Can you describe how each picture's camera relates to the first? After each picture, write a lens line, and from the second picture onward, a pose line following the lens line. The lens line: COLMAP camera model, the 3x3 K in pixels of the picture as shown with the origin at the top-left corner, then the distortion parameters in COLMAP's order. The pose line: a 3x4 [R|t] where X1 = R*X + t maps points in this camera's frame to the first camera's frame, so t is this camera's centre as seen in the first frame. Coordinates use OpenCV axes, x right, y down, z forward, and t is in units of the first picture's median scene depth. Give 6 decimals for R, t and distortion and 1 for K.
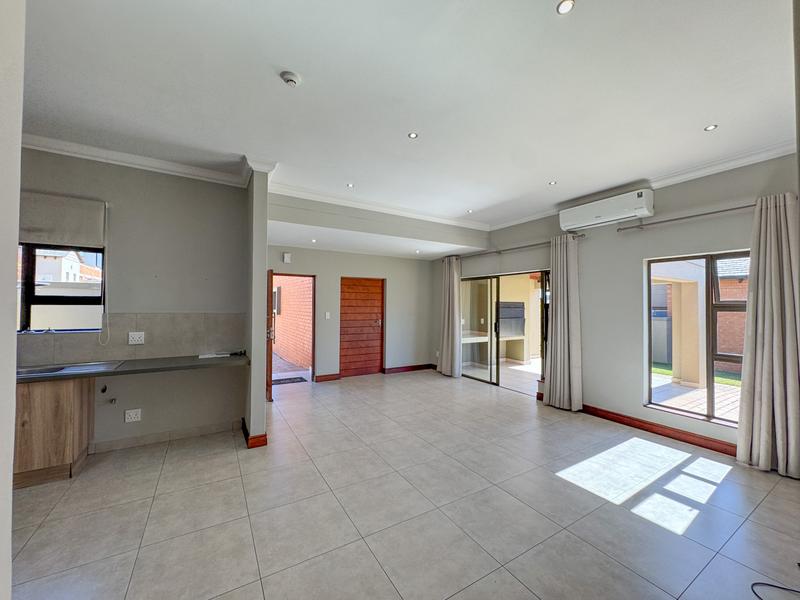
lens RADIAL K [[312.2, 0, 392.5], [0, 312.2, 294.8], [0, 0, 1]] dist [0.001483, 0.000235]
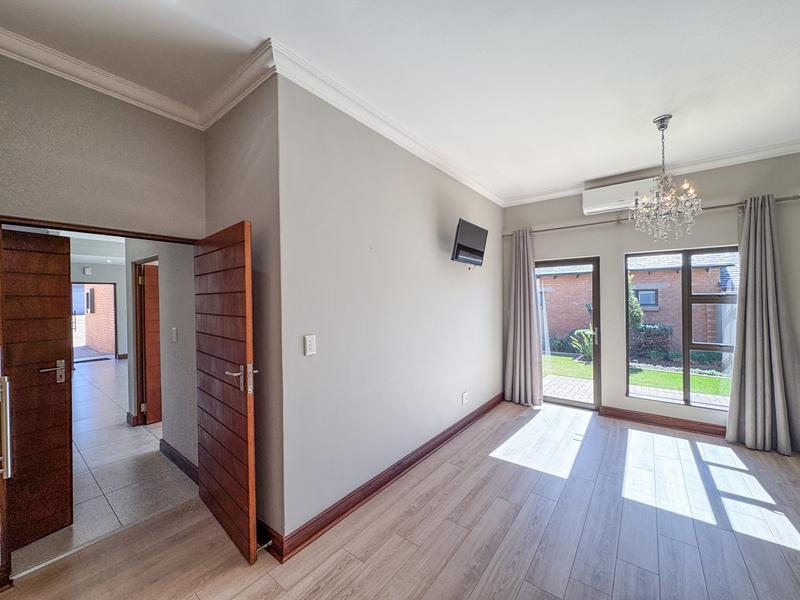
lens RADIAL K [[312.2, 0, 404.6], [0, 312.2, 301.6], [0, 0, 1]] dist [0.001483, 0.000235]
pose [[0.918773, -0.013698, 0.394549, -0.299747], [0.000019, 0.999399, 0.034653, 0.011905], [-0.394787, -0.031831, 0.918221, 0.405378]]
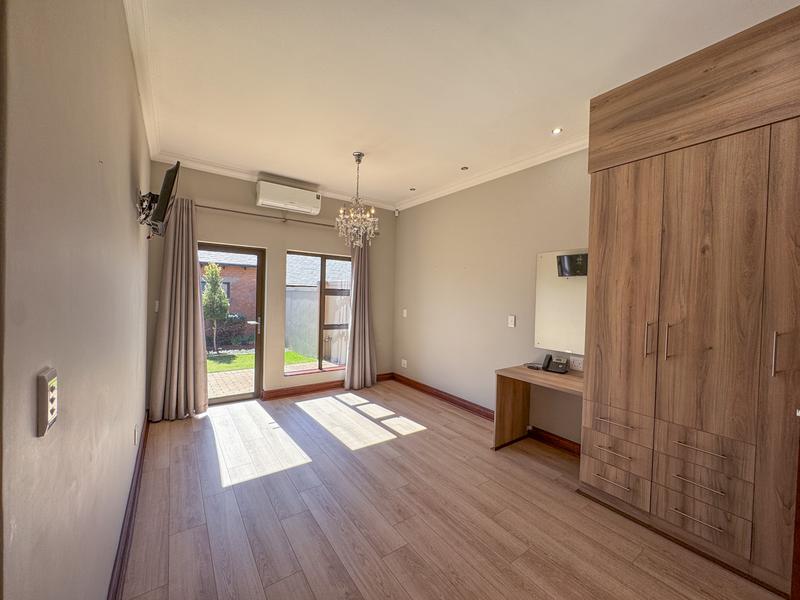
lens RADIAL K [[312.2, 0, 397.7], [0, 312.2, 303.3], [0, 0, 1]] dist [0.001483, 0.000235]
pose [[-0.081152, -0.032351, 0.996177, -0.431719], [-0.055612, 0.998063, 0.027882, 0.033277], [-0.995149, -0.053136, -0.082793, 0.789380]]
